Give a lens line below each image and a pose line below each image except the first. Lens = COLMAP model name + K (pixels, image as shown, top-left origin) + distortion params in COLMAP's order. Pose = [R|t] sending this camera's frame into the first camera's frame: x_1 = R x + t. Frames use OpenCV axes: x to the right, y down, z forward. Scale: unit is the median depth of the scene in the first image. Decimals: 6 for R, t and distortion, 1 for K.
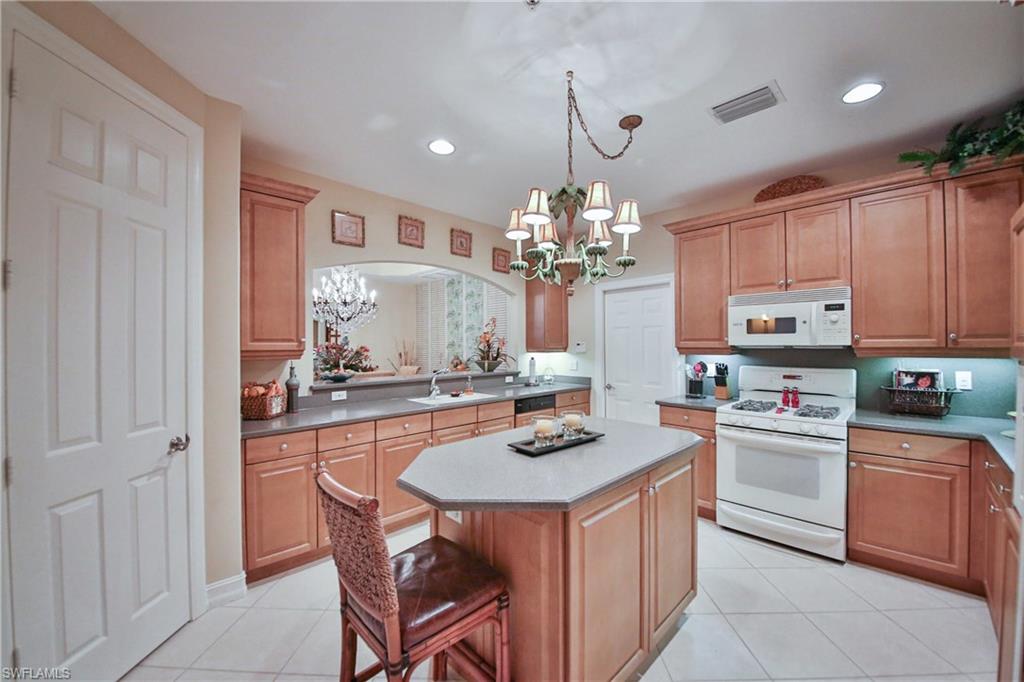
lens RADIAL K [[376.8, 0, 512.3], [0, 376.8, 345.2], [0, 0, 1]] dist [0.000616, -0.014712]
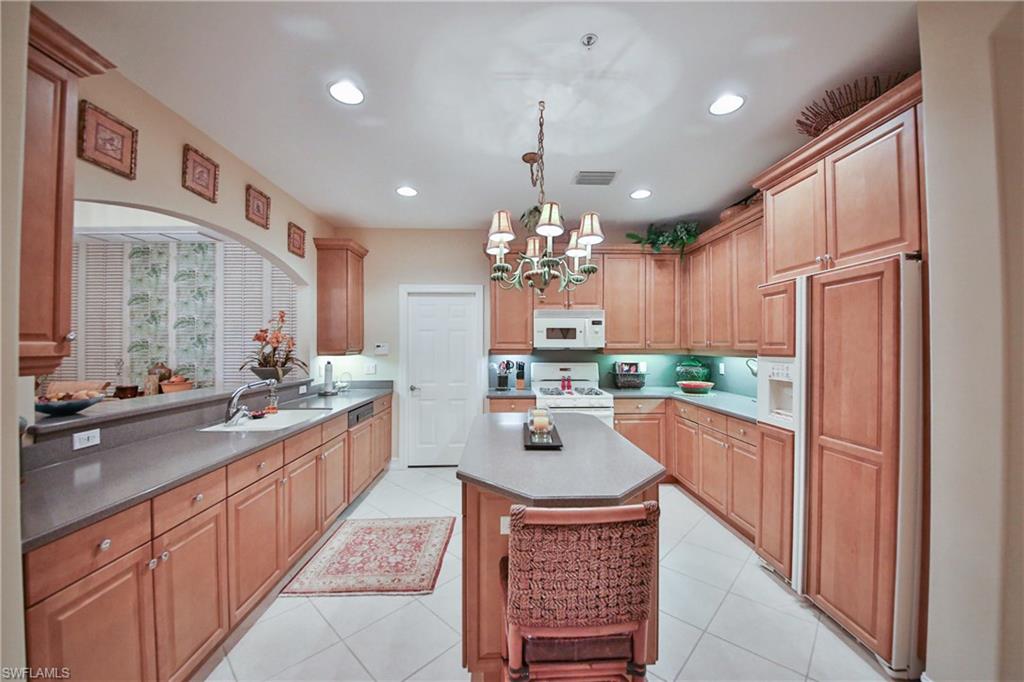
lens RADIAL K [[376.8, 0, 512.3], [0, 376.8, 345.2], [0, 0, 1]] dist [0.000616, -0.014712]
pose [[0.669084, 0.004105, 0.743176, -0.397724], [-0.000877, 0.999988, -0.004734, -0.000529], [-0.743187, 0.002516, 0.669080, 0.166899]]
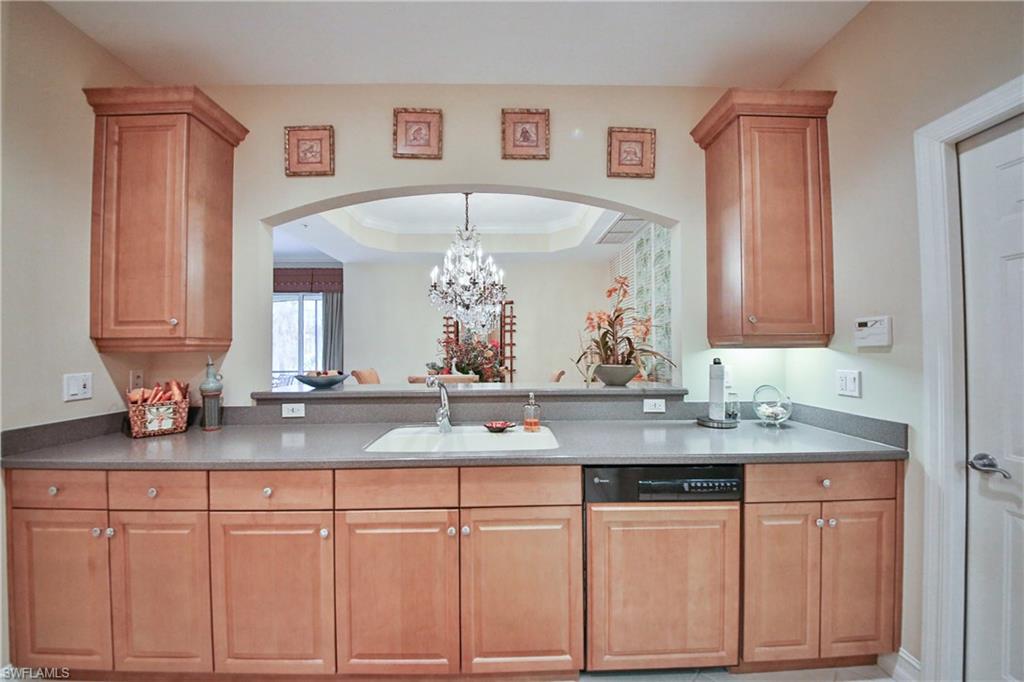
lens RADIAL K [[378.2, 0, 513.4], [0, 378.2, 345.0], [0, 0, 1]] dist [0.000559, -0.010638]
pose [[0.735534, -0.007068, -0.677451, 0.231084], [0.002857, 0.999969, -0.007331, 0.024635], [0.677481, 0.003456, 0.735532, 0.699875]]
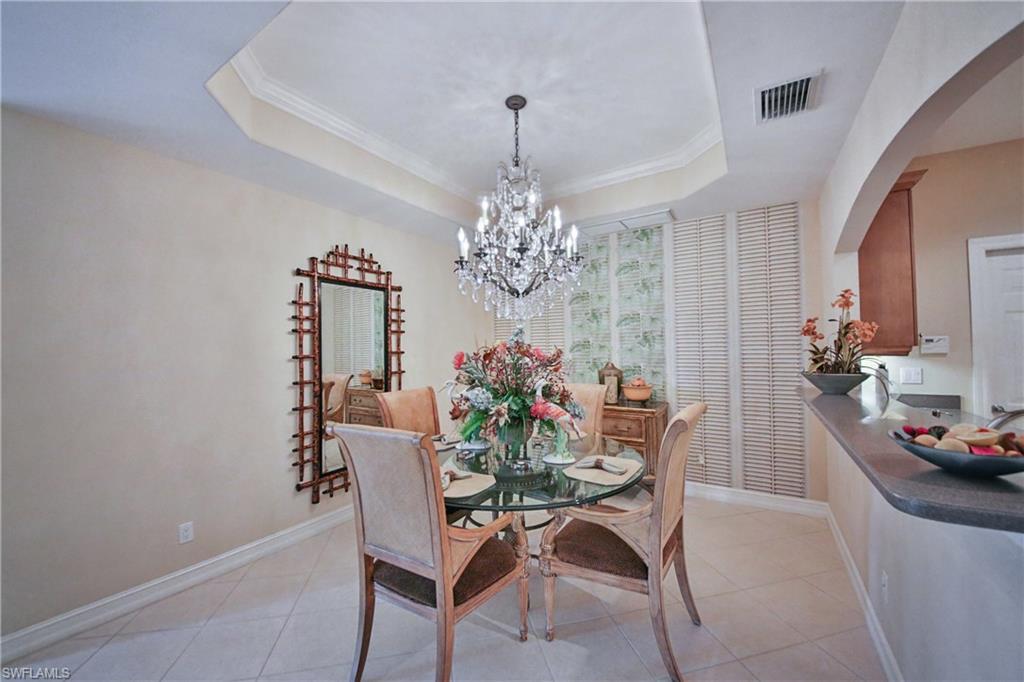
lens RADIAL K [[378.2, 0, 513.4], [0, 378.2, 345.0], [0, 0, 1]] dist [0.000559, -0.010638]
pose [[0.974407, -0.009776, 0.224578, -0.797991], [0.012137, 0.999885, -0.009133, 0.002882], [-0.224463, 0.011625, 0.974413, 0.771629]]
